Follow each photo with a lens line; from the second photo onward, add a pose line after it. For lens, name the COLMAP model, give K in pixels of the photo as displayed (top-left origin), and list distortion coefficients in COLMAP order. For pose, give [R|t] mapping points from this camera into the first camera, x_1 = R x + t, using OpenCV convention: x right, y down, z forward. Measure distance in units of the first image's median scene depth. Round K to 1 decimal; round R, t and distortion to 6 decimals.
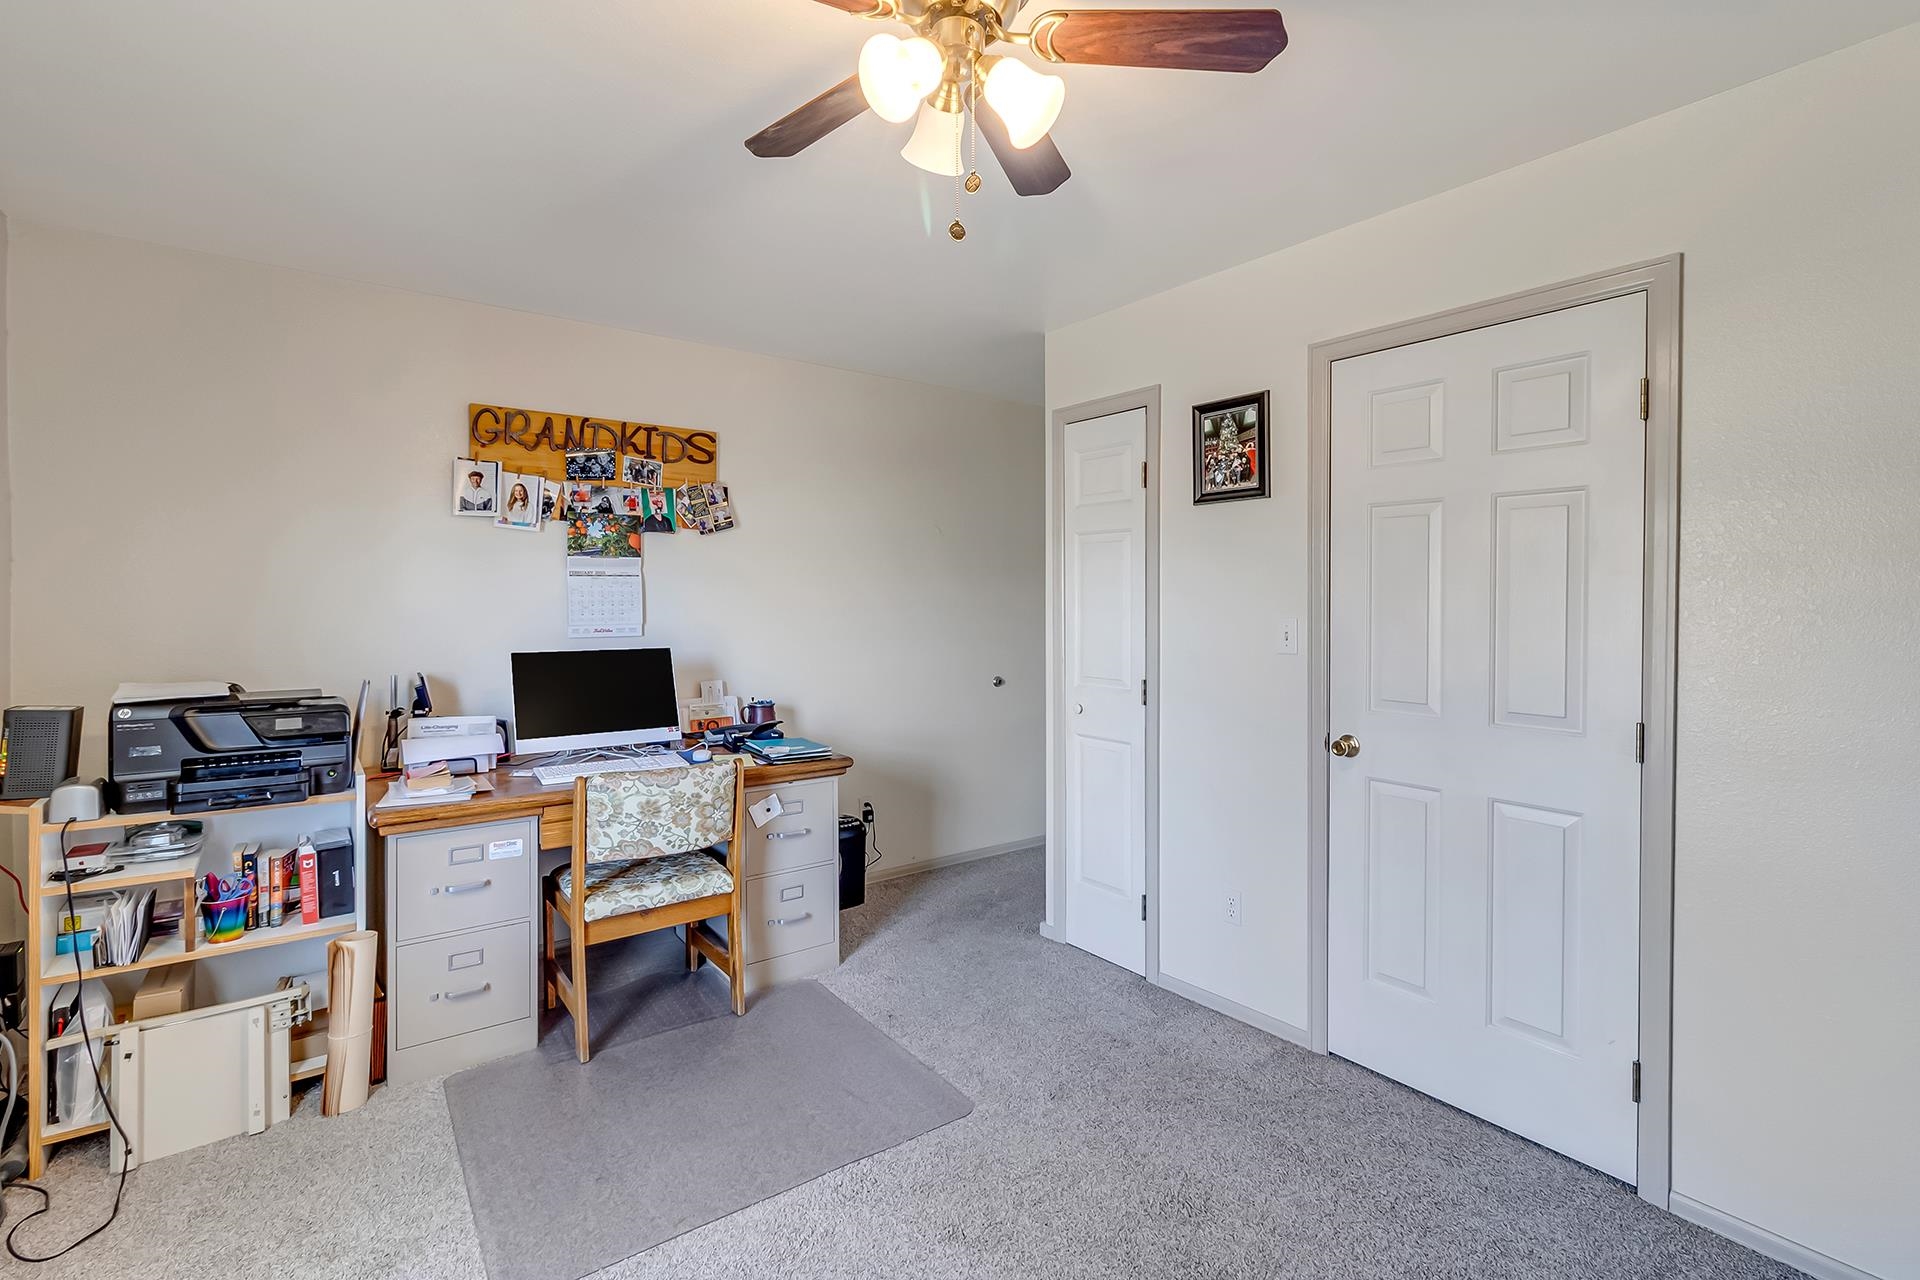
lens RADIAL K [[890.3, 0, 945.8], [0, 890.3, 600.1], [0, 0, 1]] dist [0.000215, 0.000451]
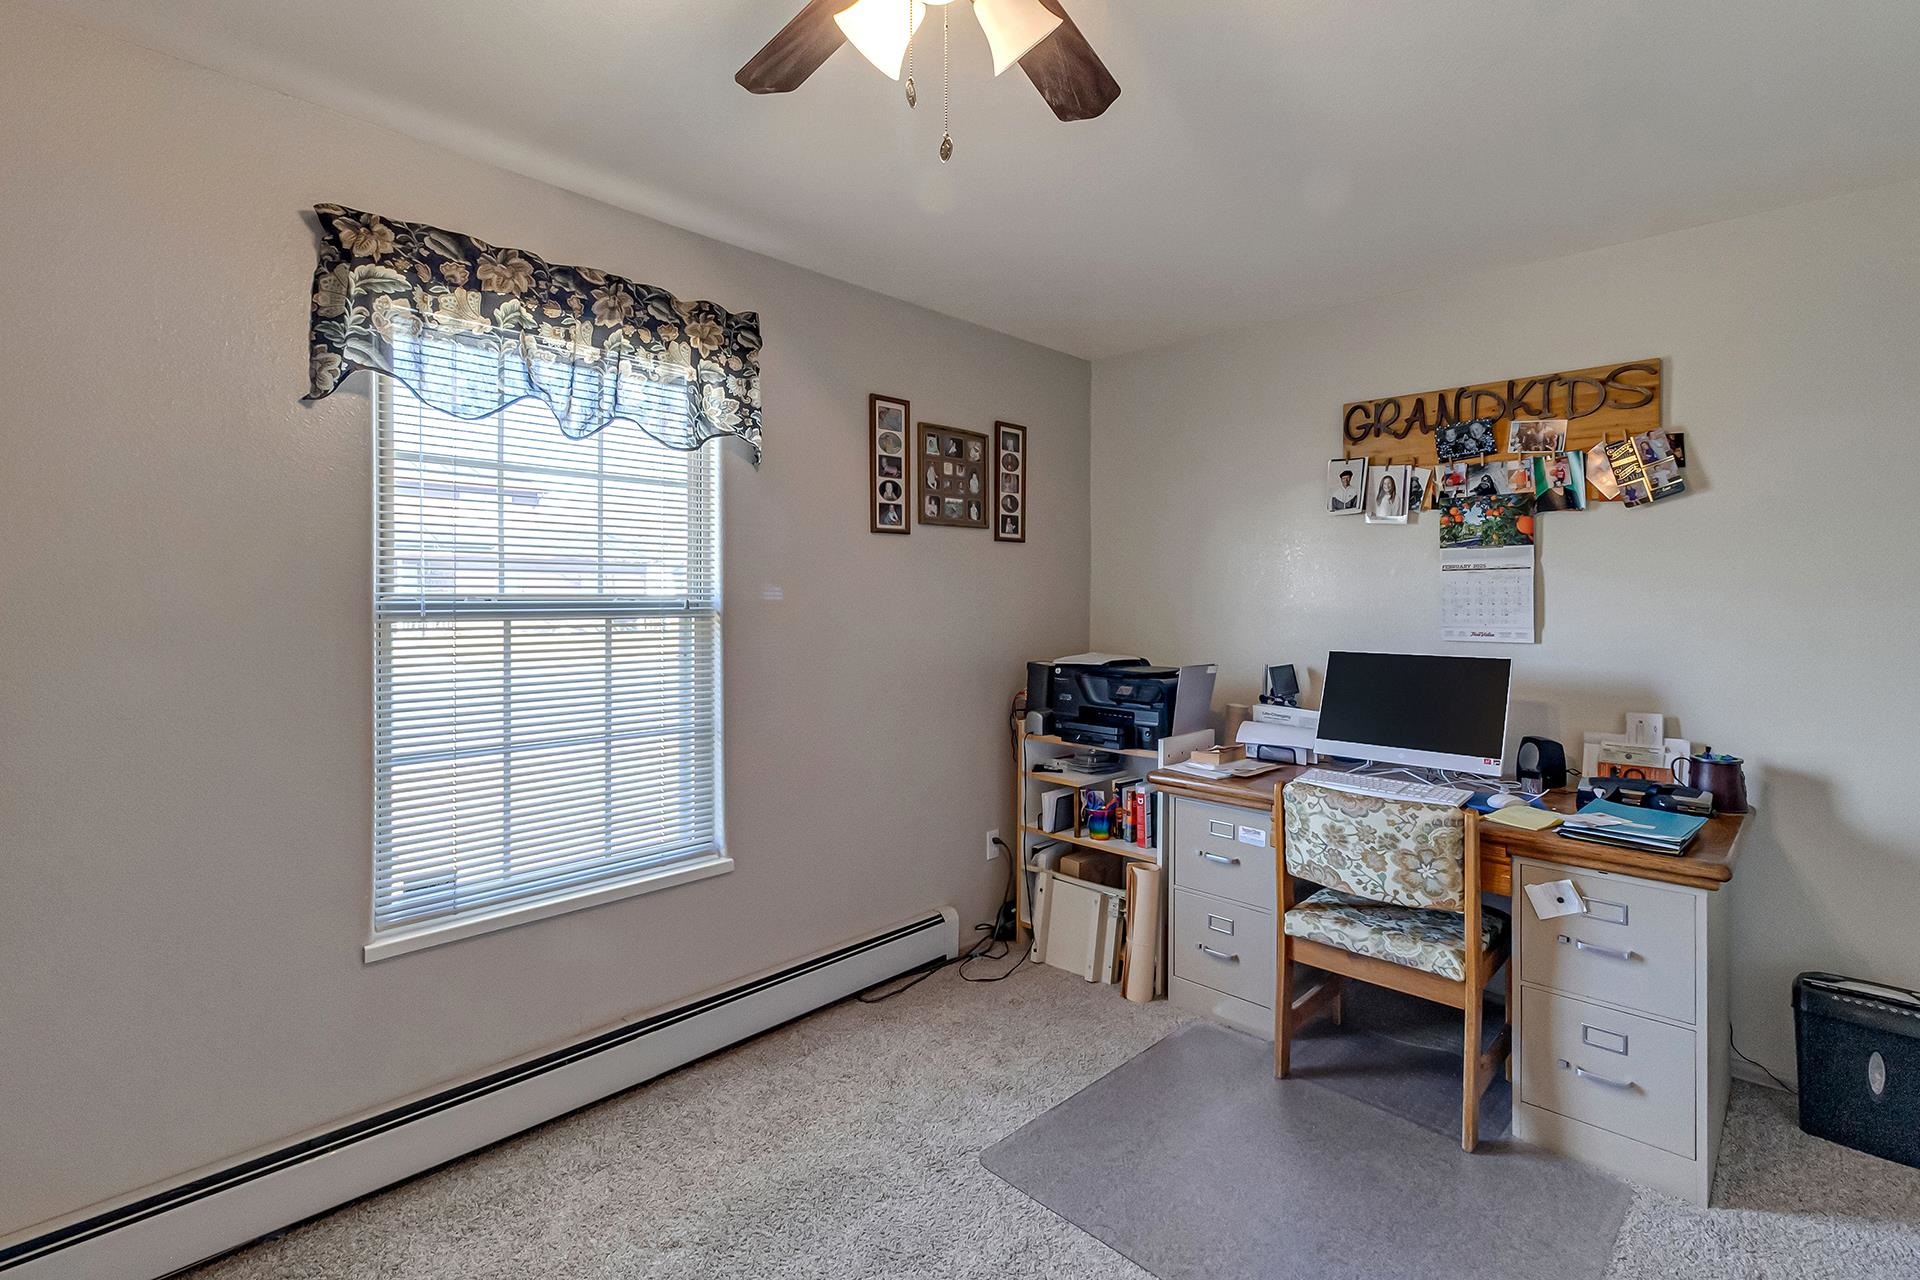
lens RADIAL K [[890.3, 0, 978.8], [0, 890.3, 595.1], [0, 0, 1]] dist [0.000215, 0.000451]
pose [[0.174927, -0.000504, -0.984581, 0.377441], [-0.001938, 0.999998, -0.000856, -0.001264], [0.984579, 0.002058, 0.174926, 0.396709]]
